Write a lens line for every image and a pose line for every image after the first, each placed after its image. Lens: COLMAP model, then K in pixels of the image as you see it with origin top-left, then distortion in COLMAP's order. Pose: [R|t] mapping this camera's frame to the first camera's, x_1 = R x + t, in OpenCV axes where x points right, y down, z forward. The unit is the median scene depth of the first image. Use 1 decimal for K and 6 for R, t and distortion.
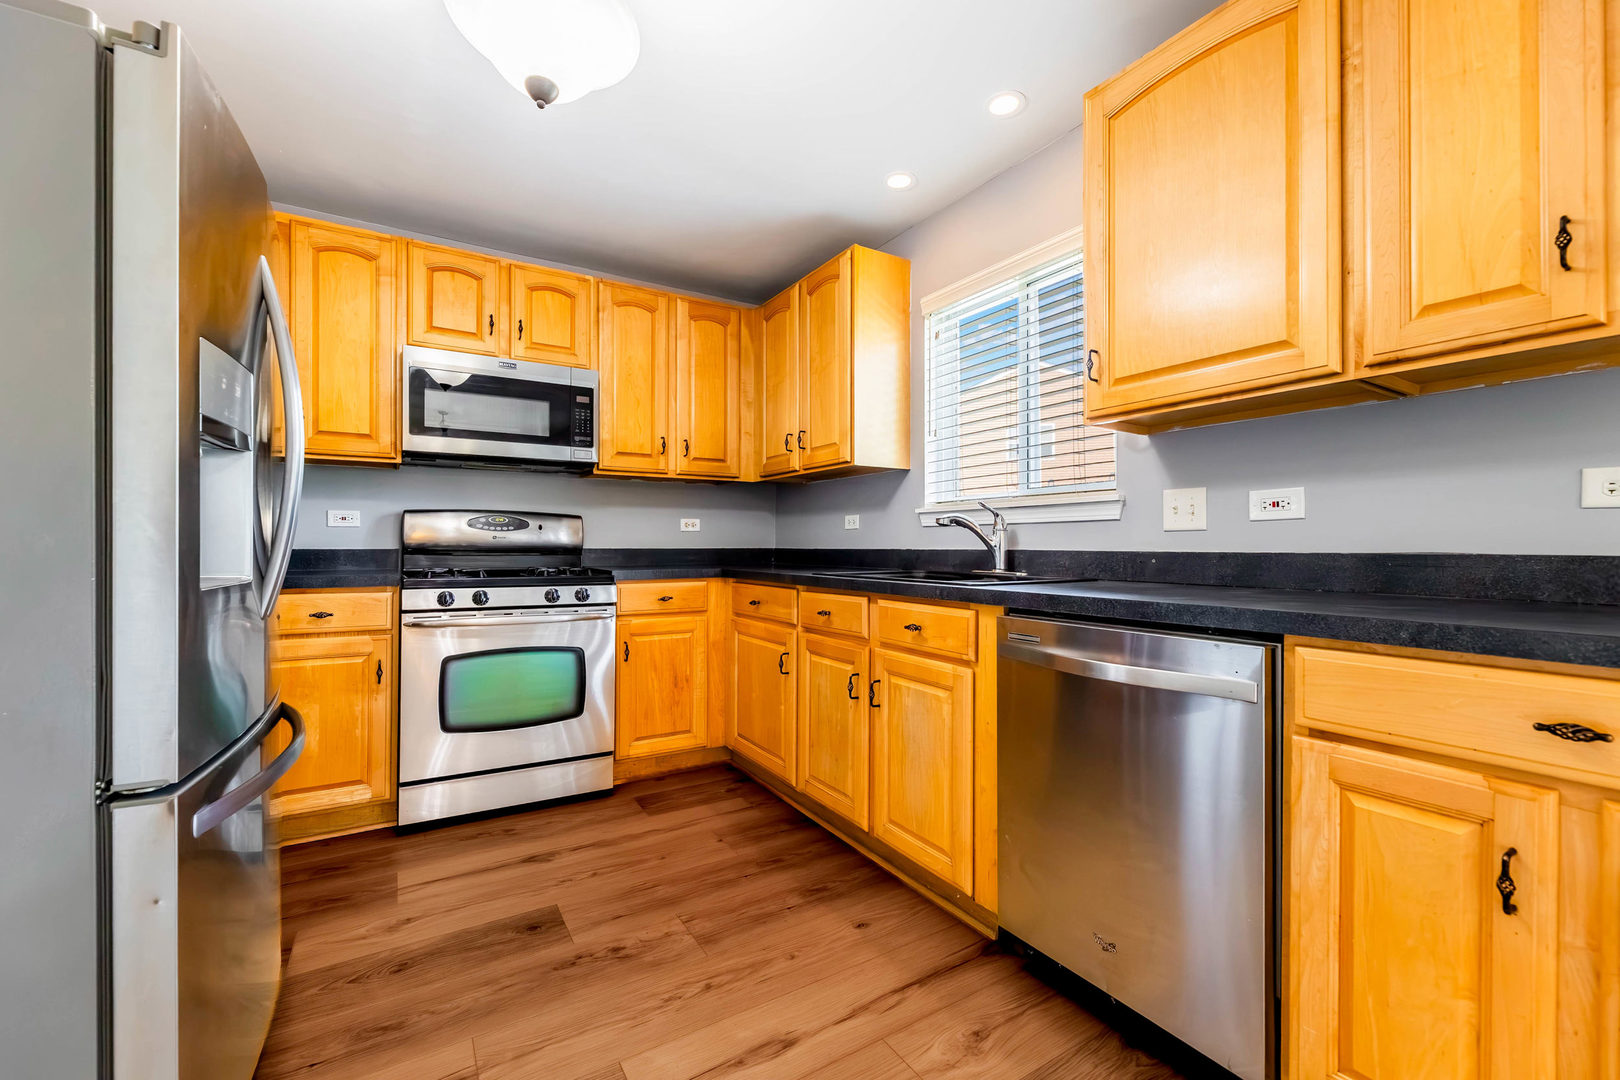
lens RADIAL K [[662.5, 0, 810.0], [0, 662.5, 540.0], [0, 0, 1]] dist [0.000043, 0.000217]
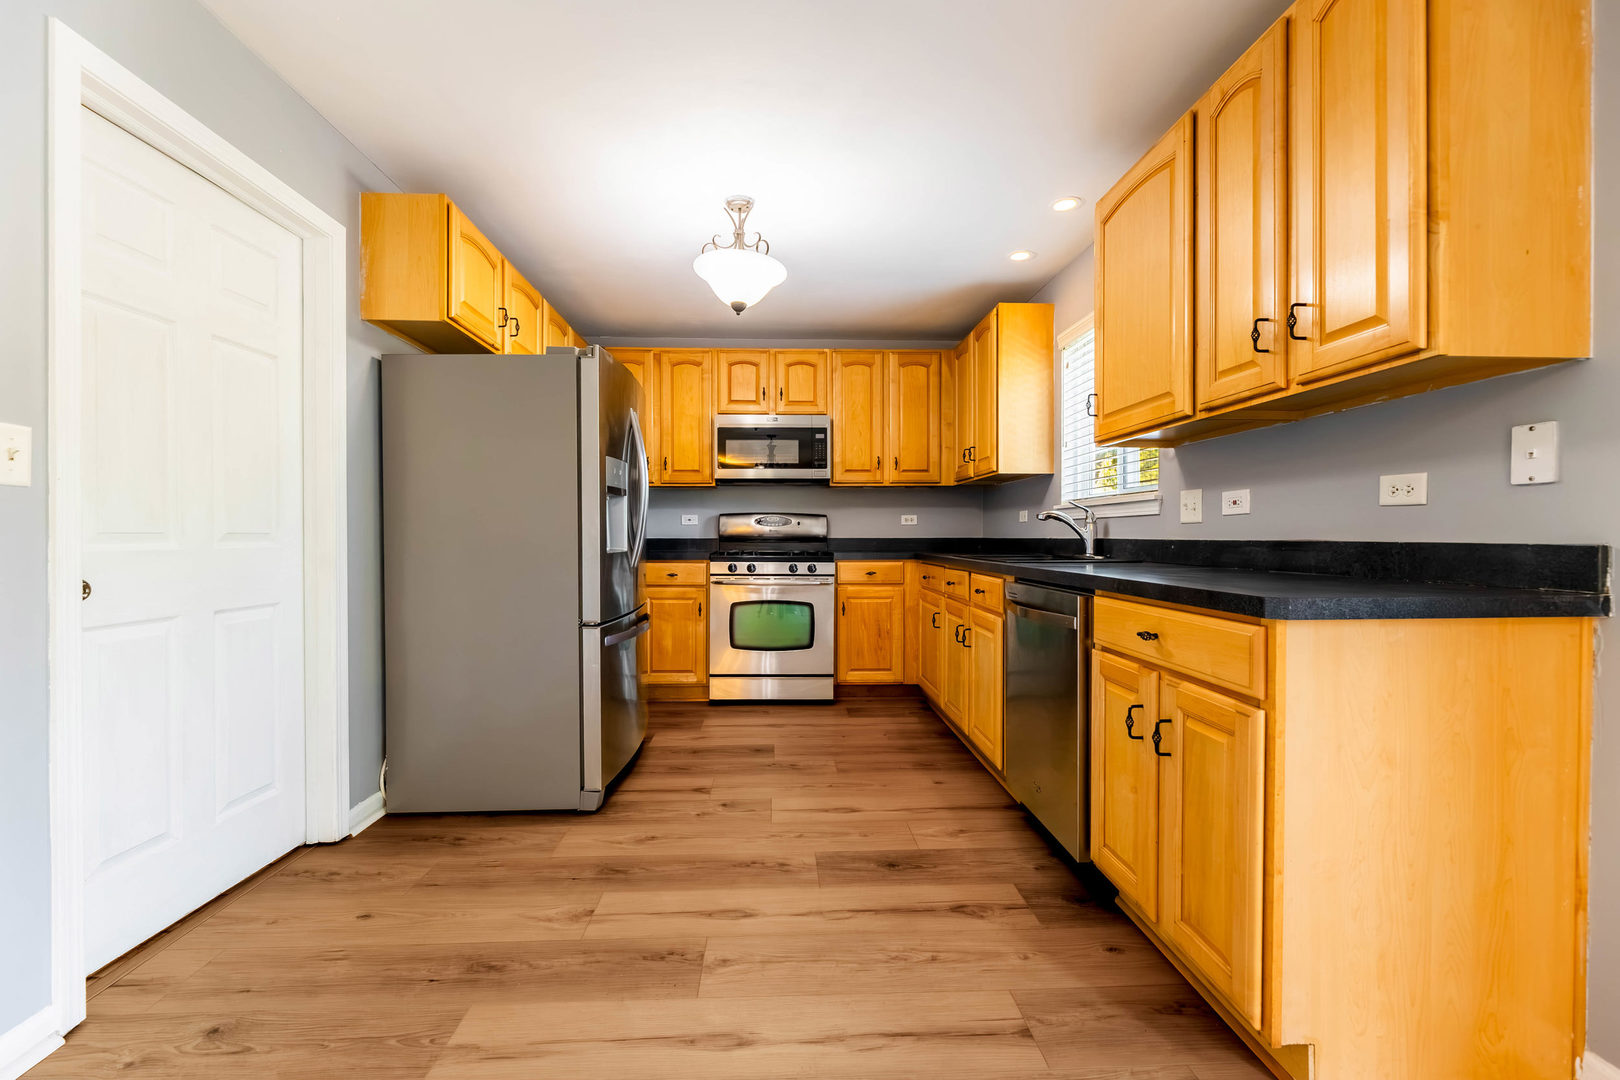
lens RADIAL K [[662.5, 0, 810.0], [0, 662.5, 540.0], [0, 0, 1]] dist [0.000043, 0.000217]
pose [[0.876949, 0.000875, -0.480583, 0.387213], [0.006120, 0.999897, 0.012989, -0.002078], [0.480545, -0.014331, 0.876853, -0.337462]]
